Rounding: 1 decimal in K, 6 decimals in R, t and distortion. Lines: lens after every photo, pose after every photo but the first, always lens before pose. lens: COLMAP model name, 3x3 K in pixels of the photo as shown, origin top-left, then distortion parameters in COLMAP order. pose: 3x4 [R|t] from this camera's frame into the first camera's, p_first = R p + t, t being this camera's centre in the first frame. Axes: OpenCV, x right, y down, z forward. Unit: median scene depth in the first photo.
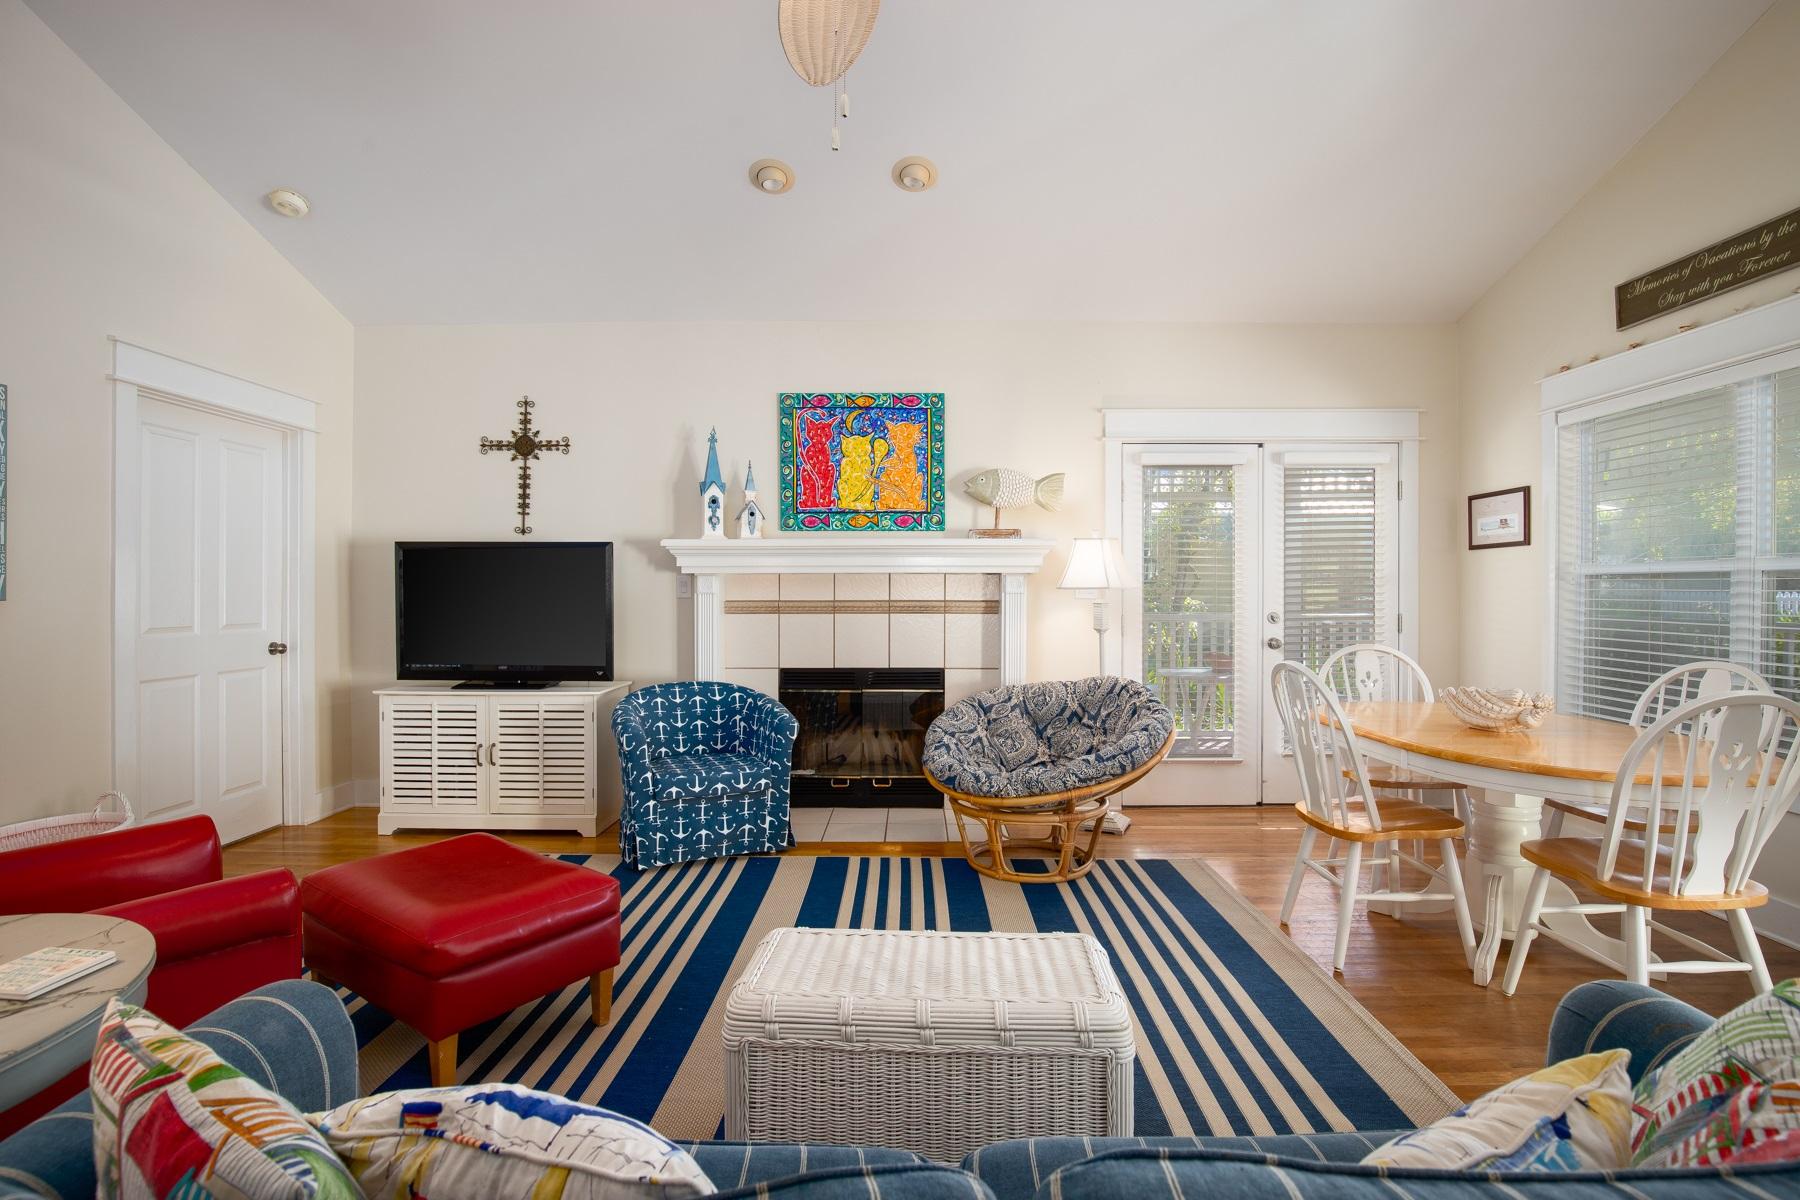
lens RADIAL K [[843.1, 0, 886.2], [0, 843.1, 595.5], [0, 0, 1]] dist [-0.026605, 0.003811]
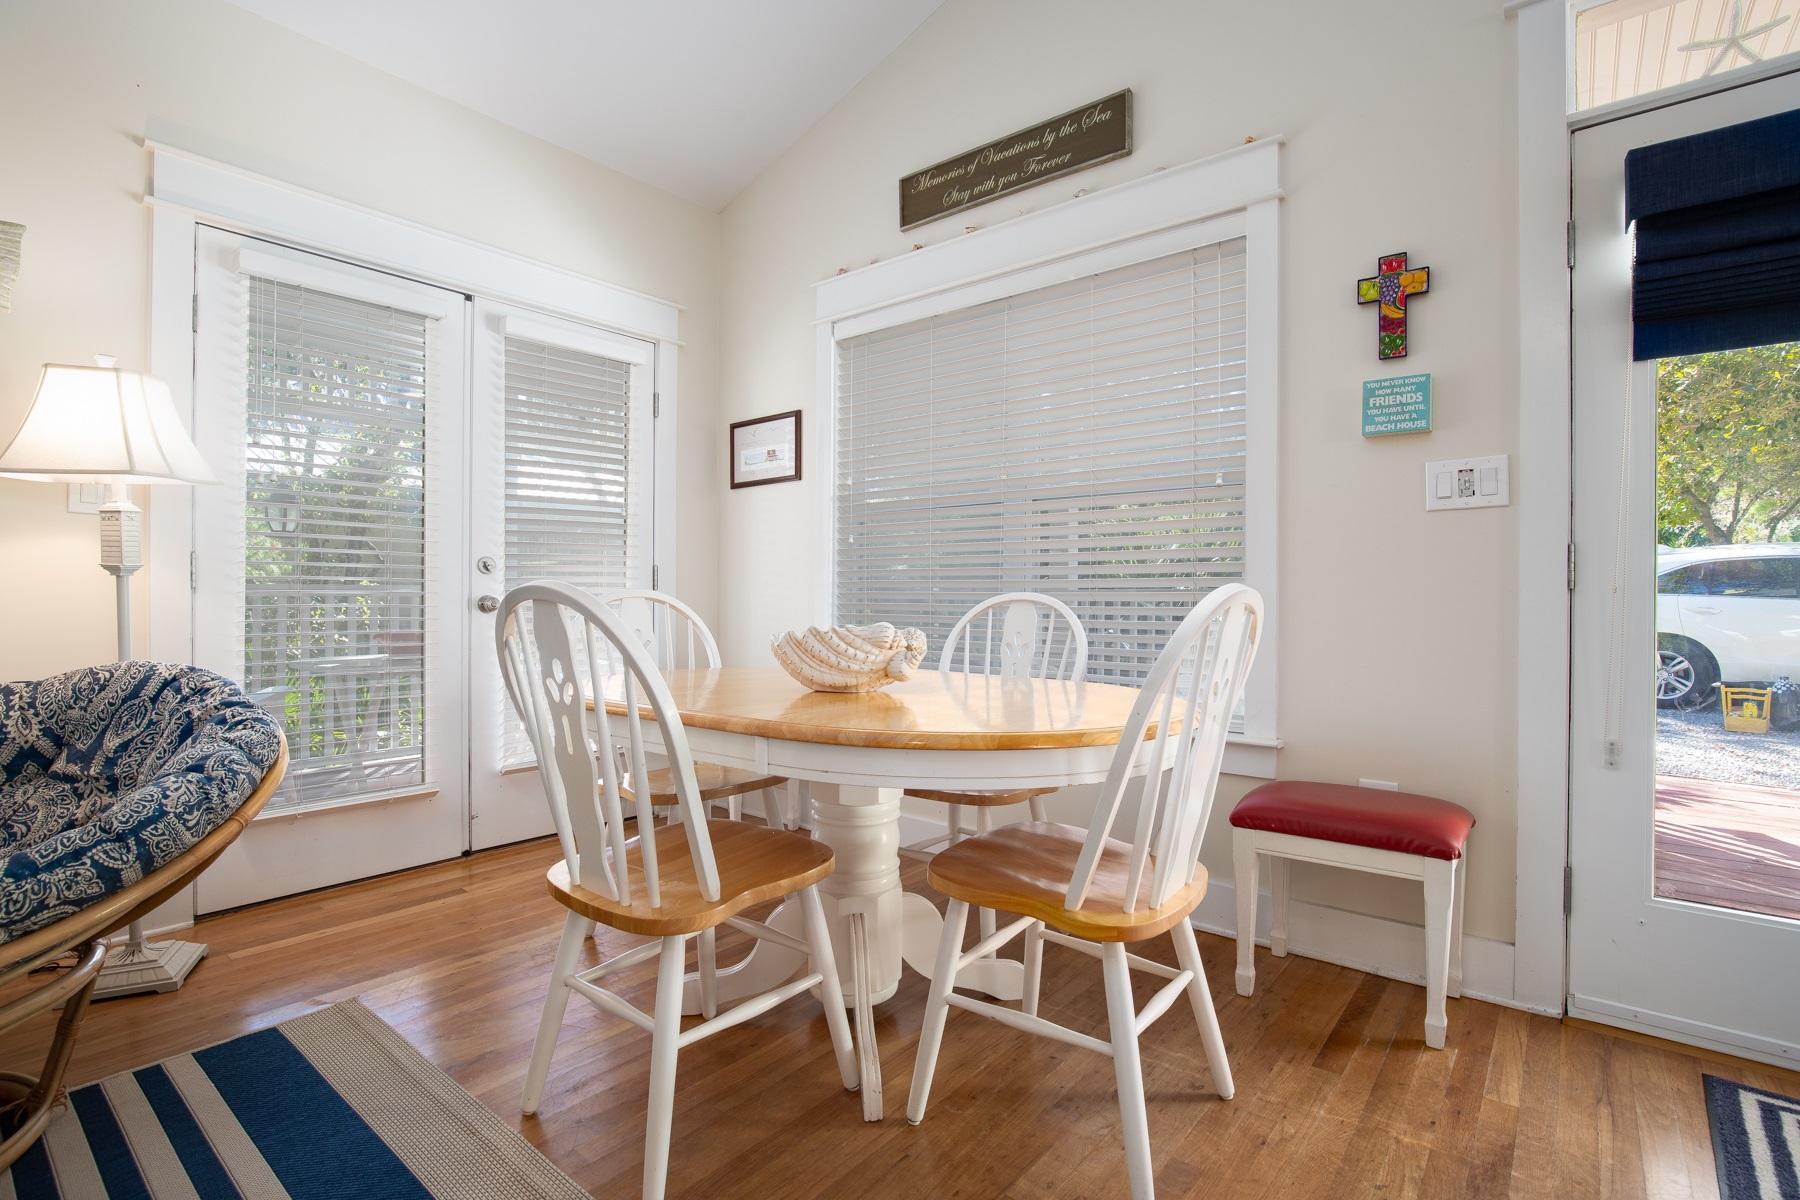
lens RADIAL K [[843.1, 0, 938.3], [0, 843.1, 602.9], [0, 0, 1]] dist [-0.026605, 0.003811]
pose [[0.592316, -0.002847, 0.805701, 0.153258], [-0.001577, 0.999988, 0.004694, 0.057053], [-0.805704, -0.004051, 0.592304, 0.351319]]
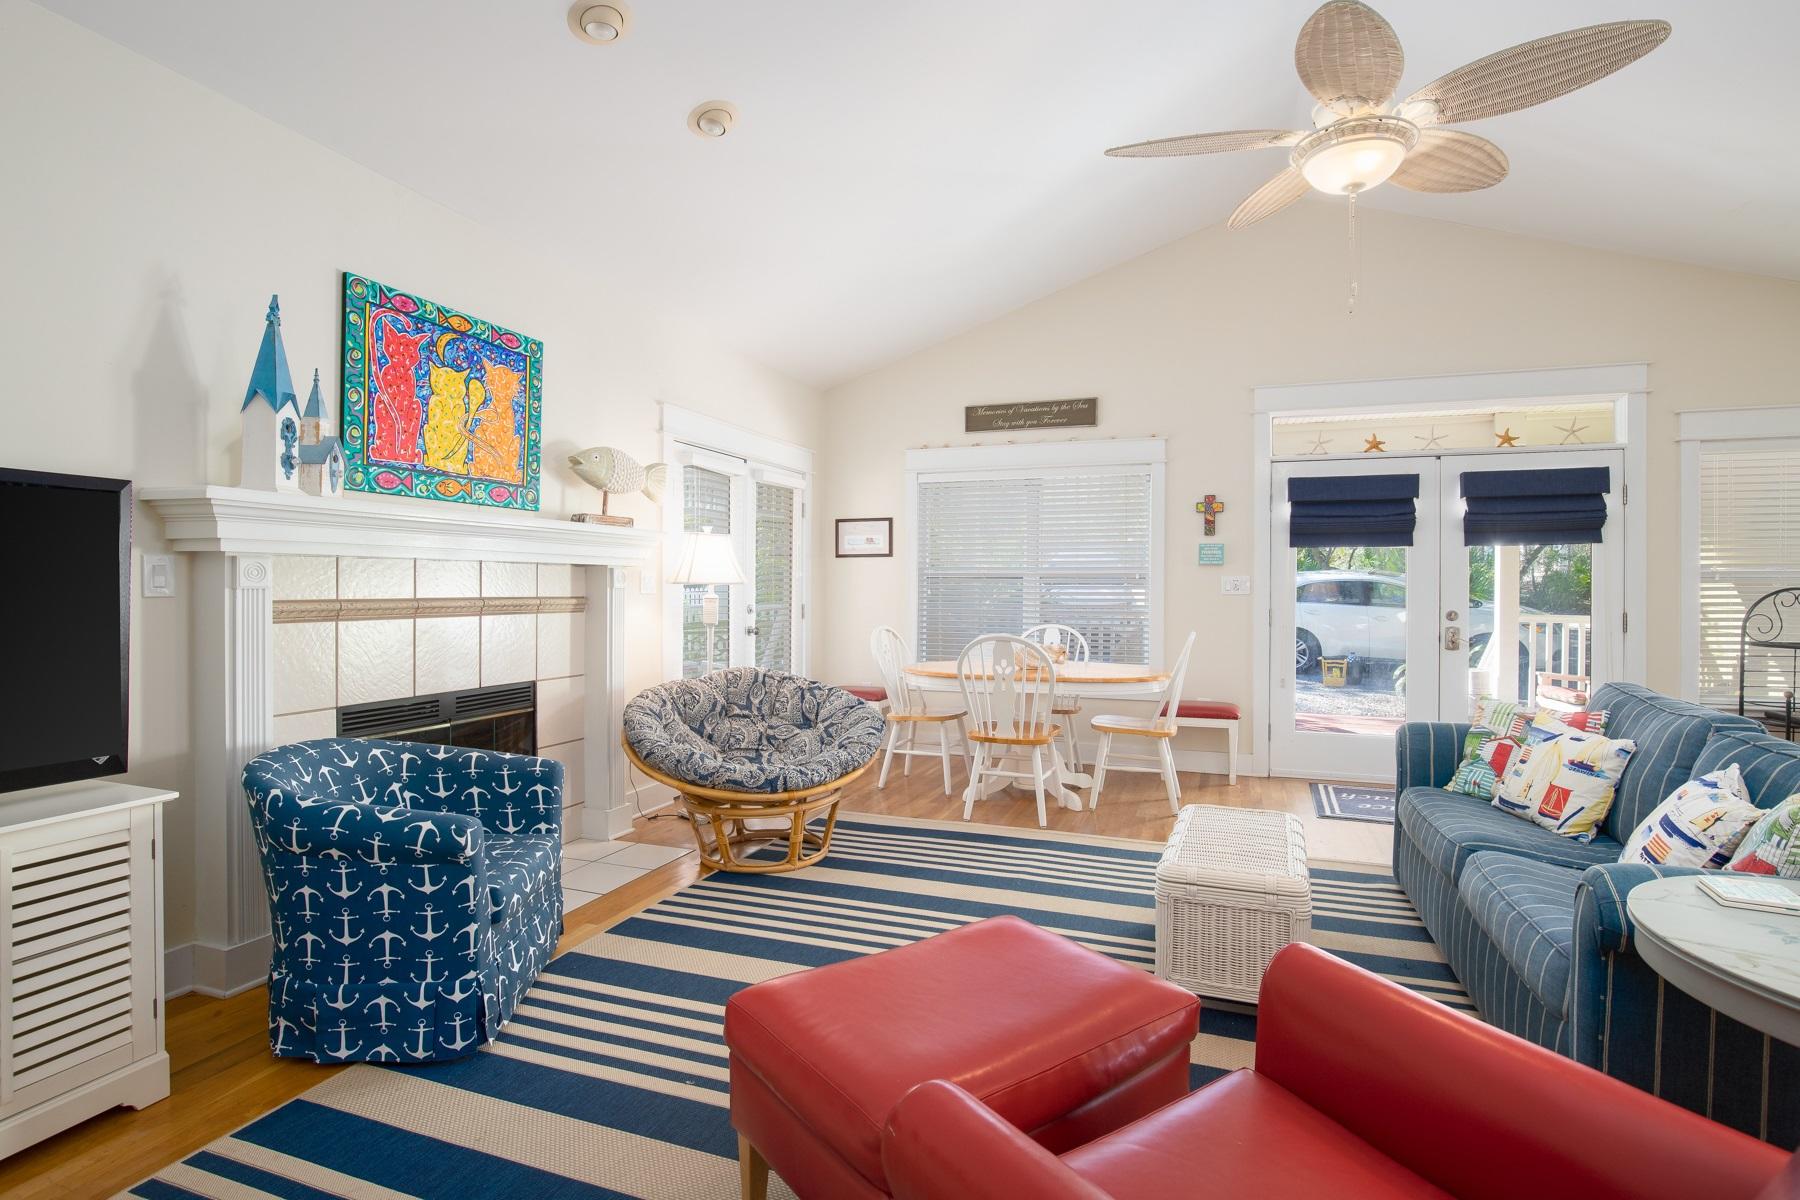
lens RADIAL K [[843.1, 0, 901.3], [0, 843.1, 599.7], [0, 0, 1]] dist [-0.026605, 0.003811]
pose [[0.339818, -0.012304, 0.940411, -0.624691], [0.001506, 0.999920, 0.012538, -0.001342], [-0.940490, -0.002845, 0.339810, 0.430707]]
